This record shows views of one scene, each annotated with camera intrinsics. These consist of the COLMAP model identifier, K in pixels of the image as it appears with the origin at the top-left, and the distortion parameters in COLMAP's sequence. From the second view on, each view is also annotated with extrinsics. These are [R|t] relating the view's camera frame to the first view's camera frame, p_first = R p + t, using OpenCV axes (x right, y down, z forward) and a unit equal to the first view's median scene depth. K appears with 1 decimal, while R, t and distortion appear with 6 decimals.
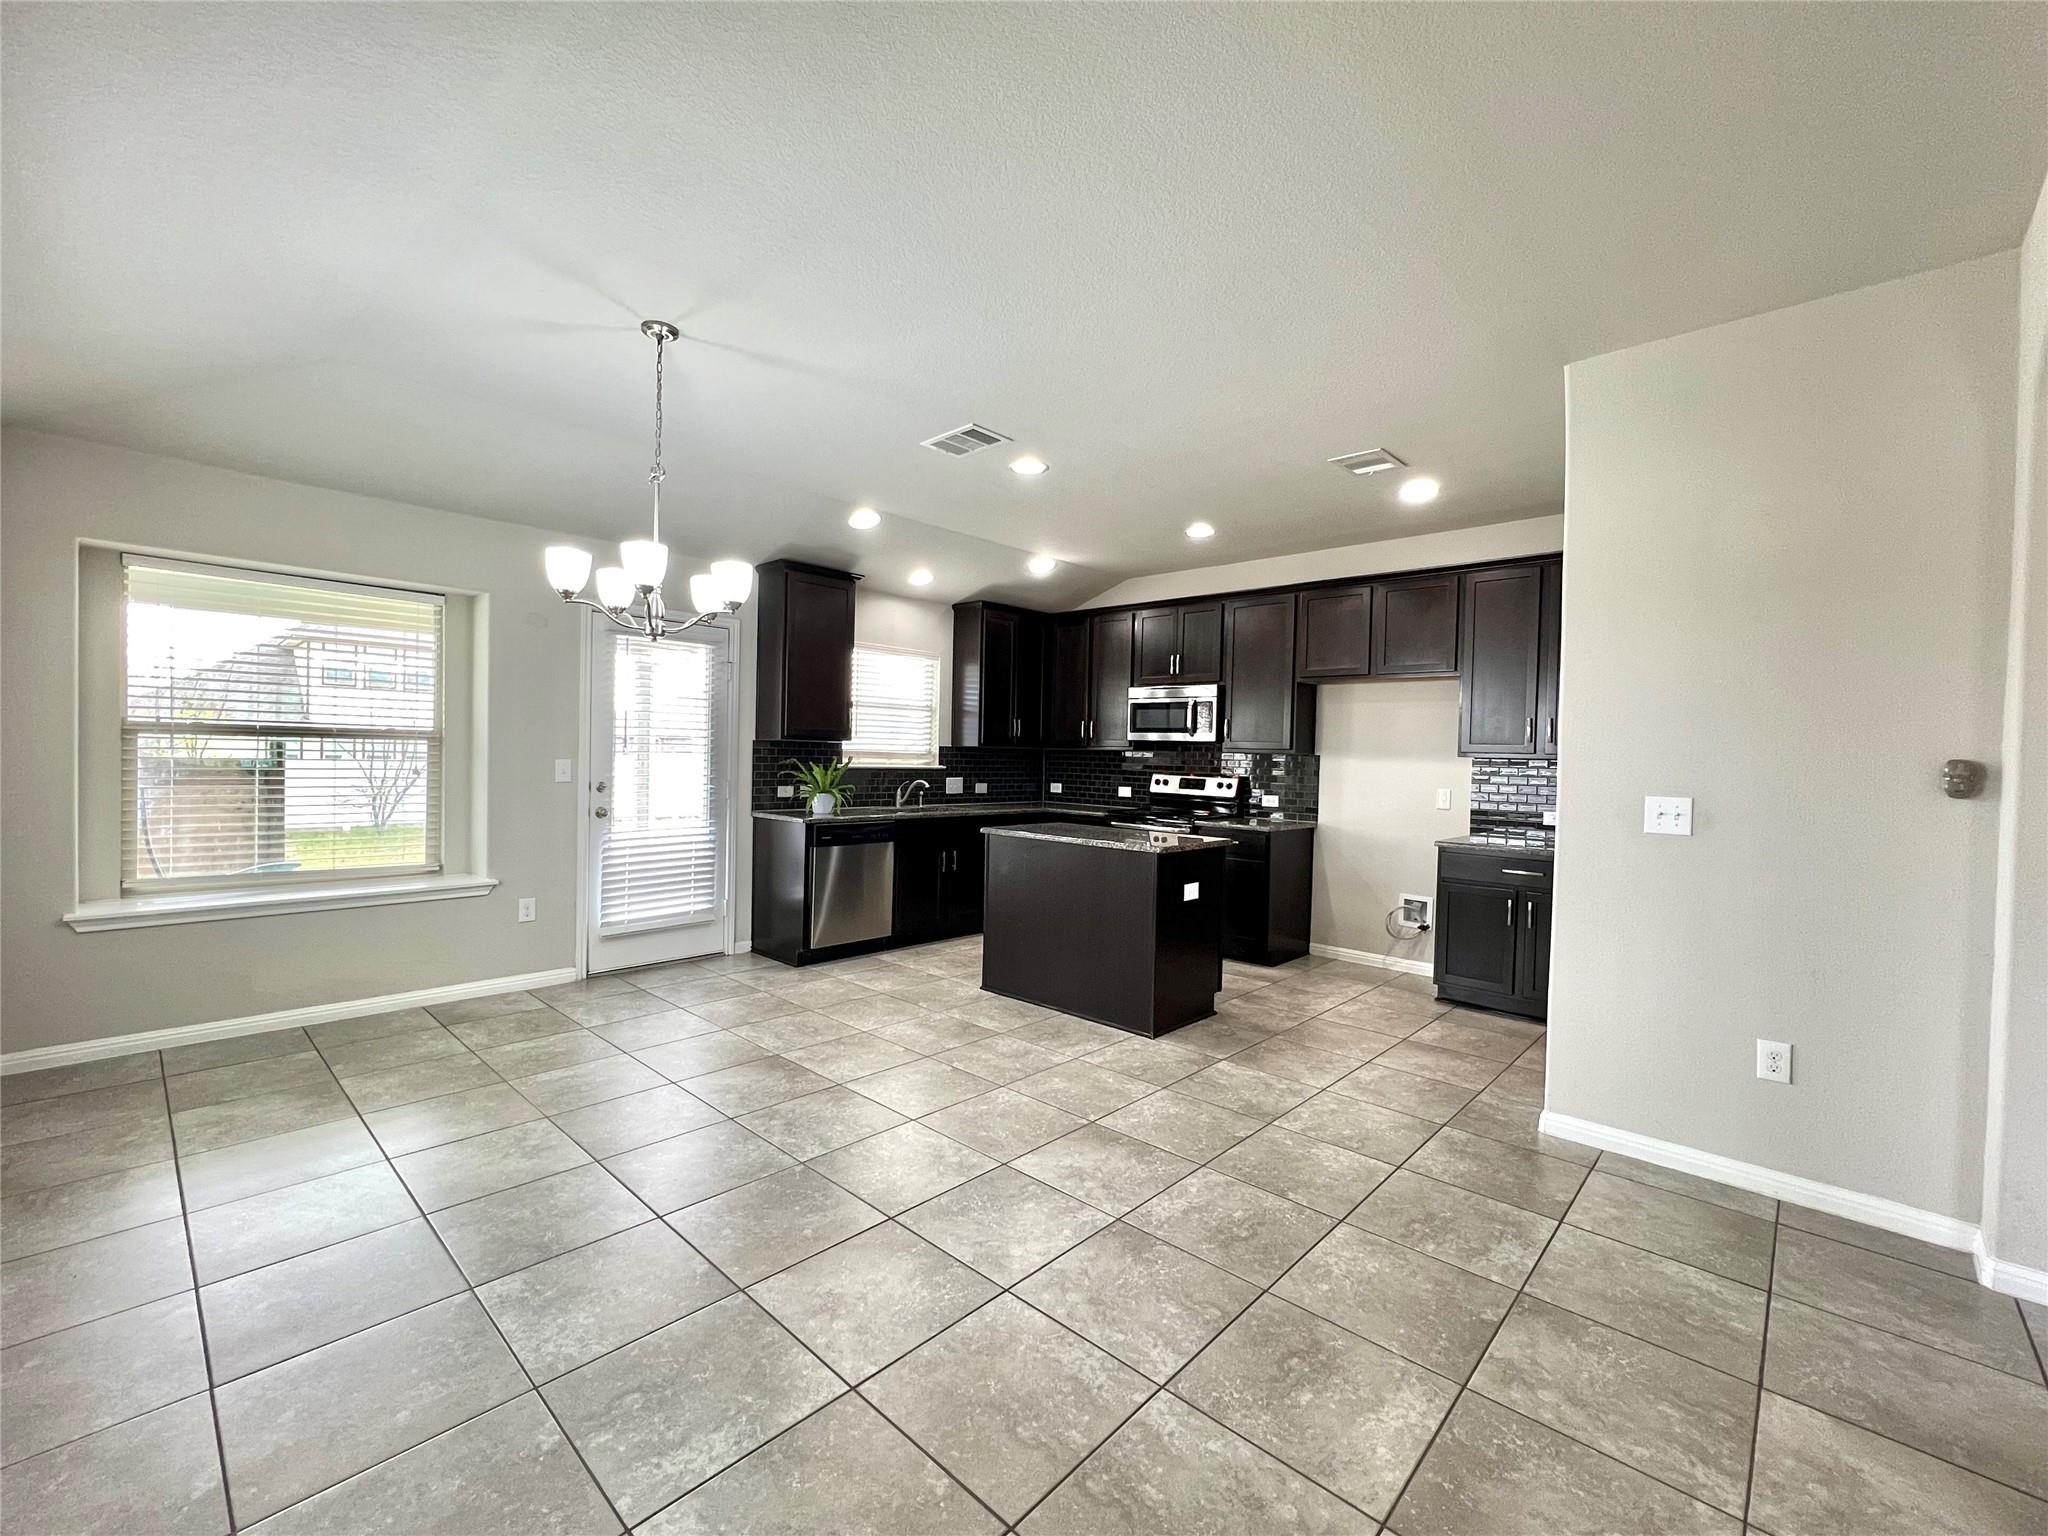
lens RADIAL K [[855.1, 0, 1028.5], [0, 855.1, 770.5], [0, 0, 1]] dist [-0.001169, 0.000013]
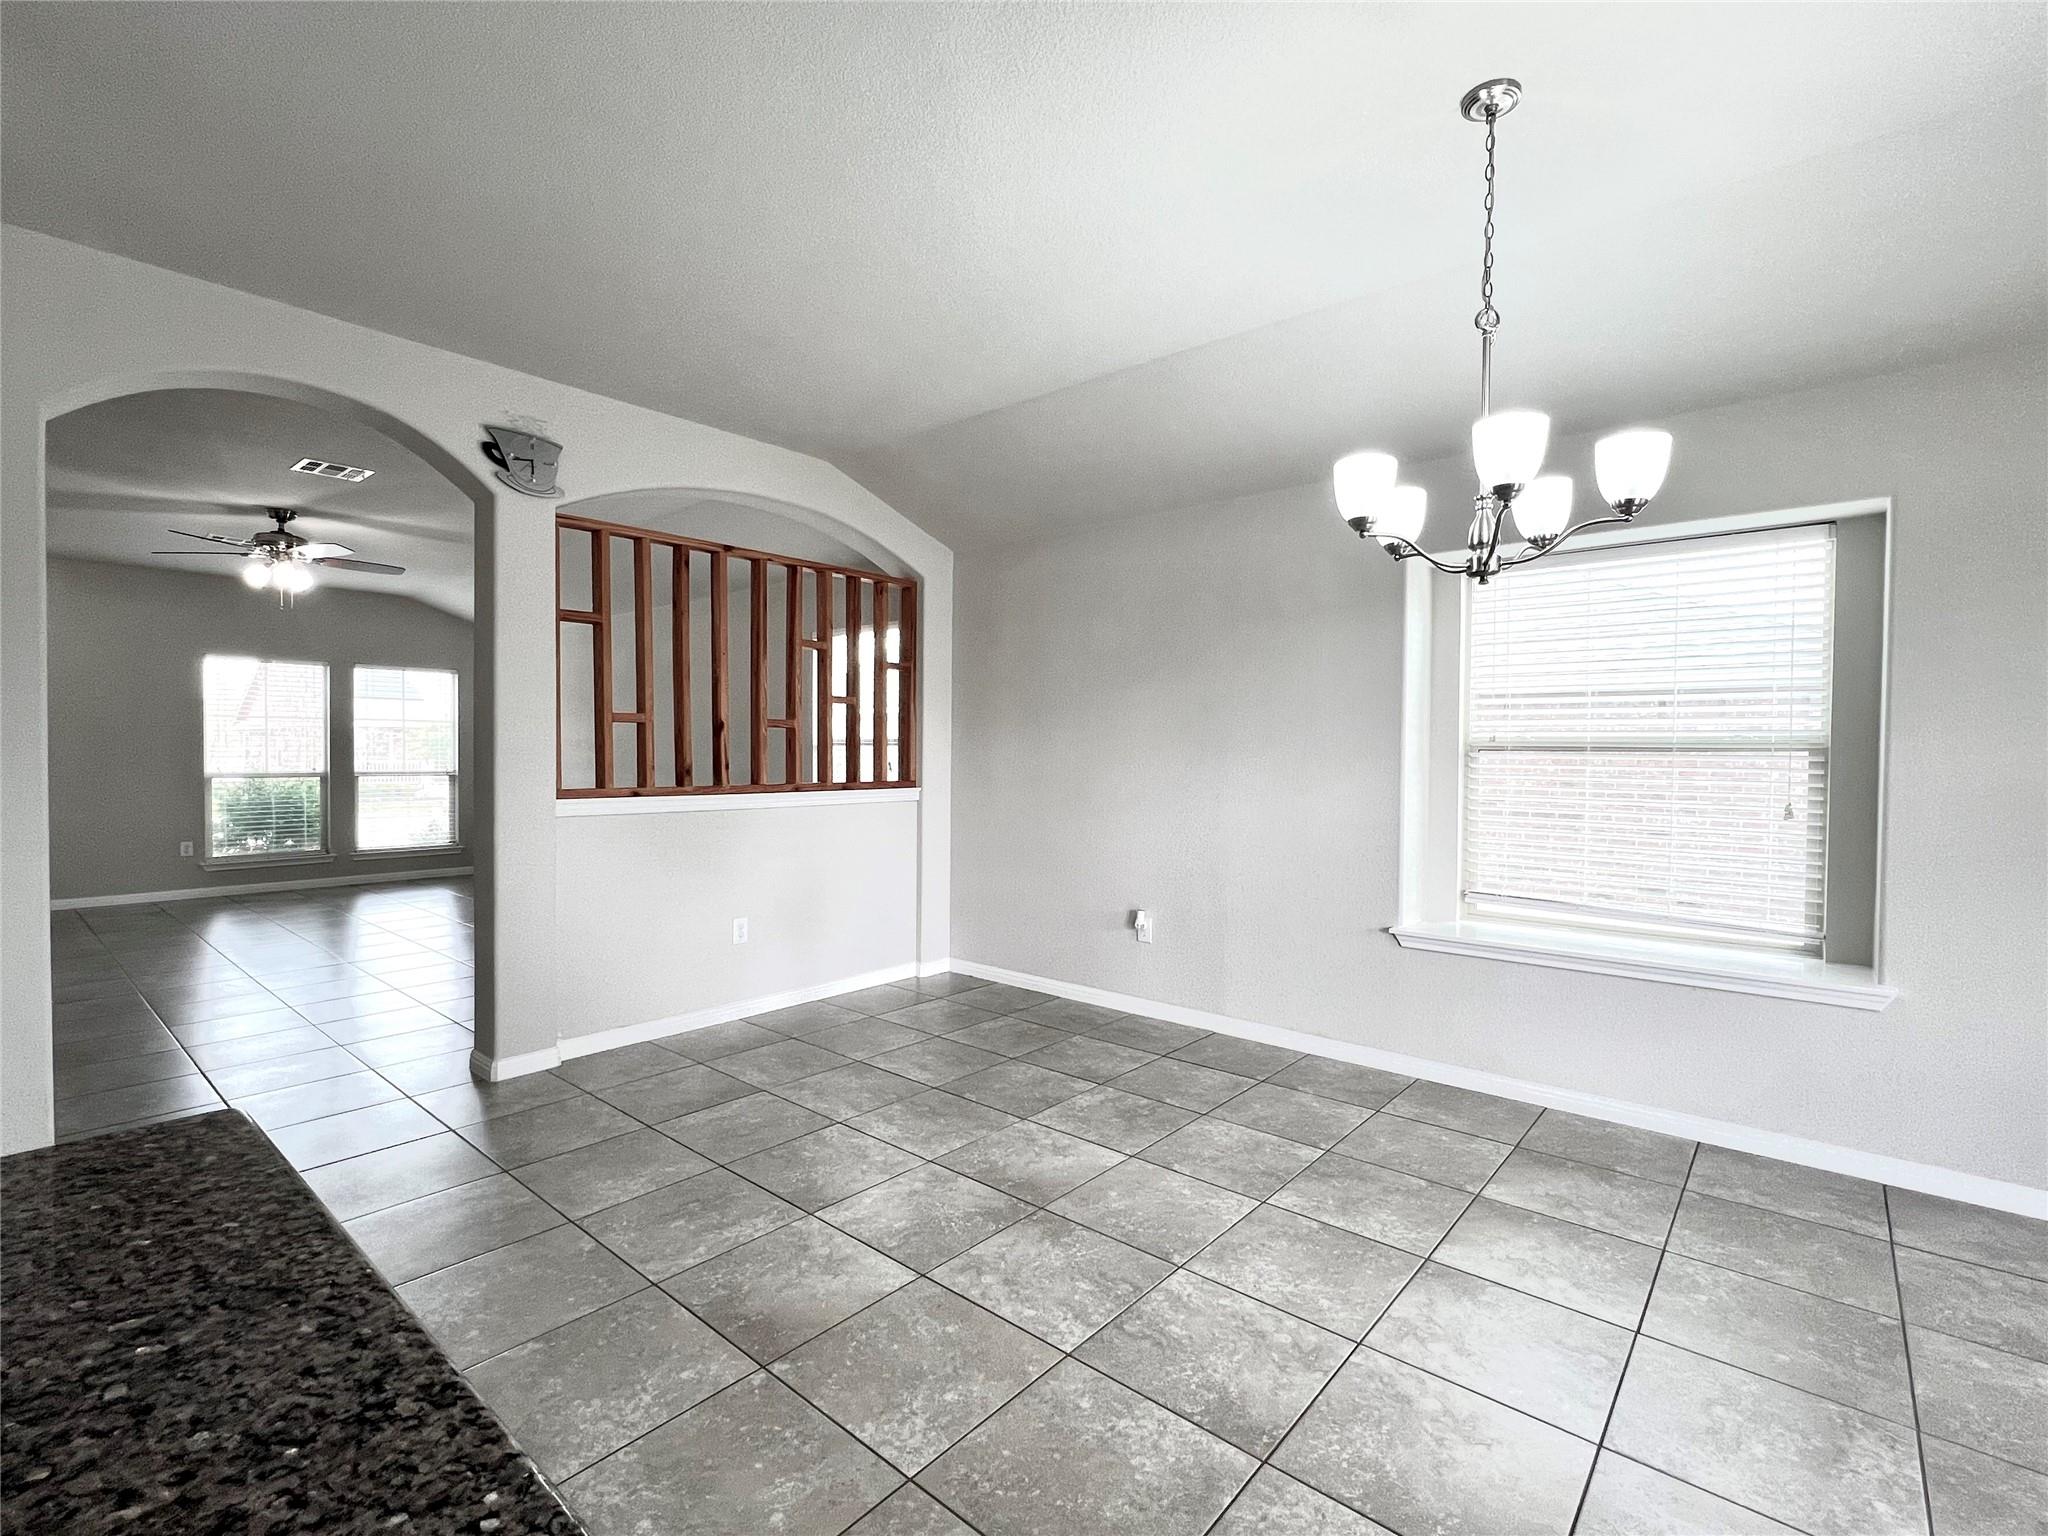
lens RADIAL K [[933.3, 0, 1027.0], [0, 933.3, 768.6], [0, 0, 1]] dist [-0.003971, 0.002079]
pose [[-0.998720, -0.030826, -0.040102, -0.038035], [-0.032387, 0.998719, 0.038868, -0.015257], [0.038853, 0.040117, -0.998439, 0.930763]]
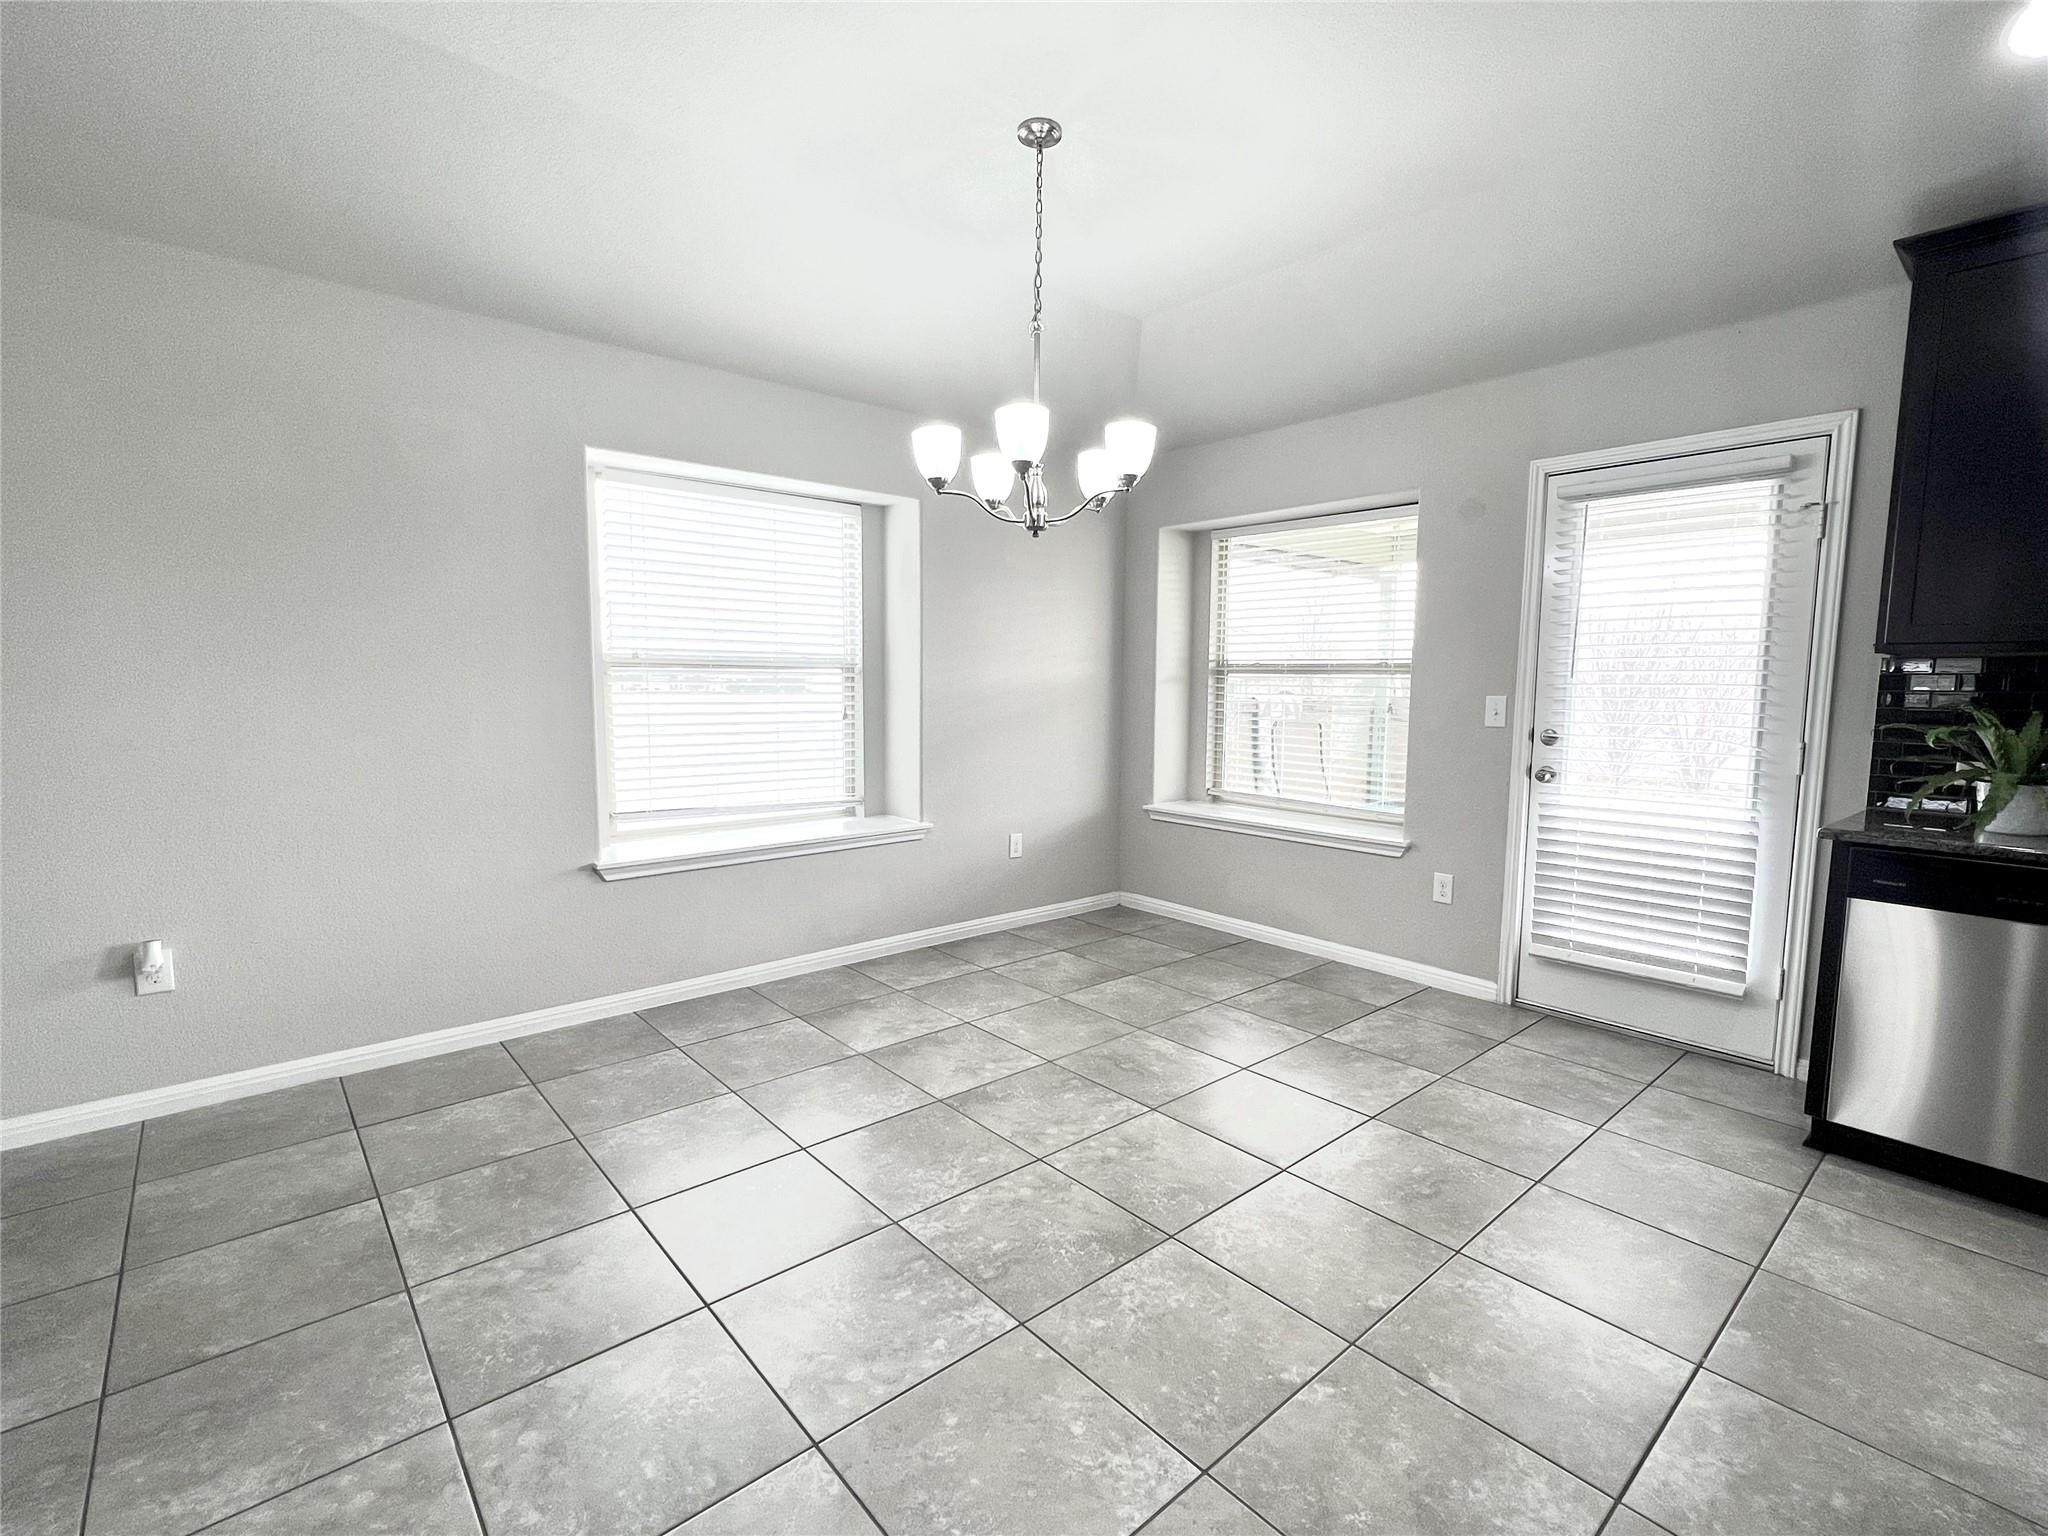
lens RADIAL K [[933.3, 0, 1020.1], [0, 933.3, 770.3], [0, 0, 1]] dist [-0.003971, 0.002079]
pose [[-0.108583, 0.073372, -0.991376, 0.251078], [-0.030887, 0.996542, 0.077138, 0.001421], [0.993607, 0.038996, -0.105941, 0.596576]]
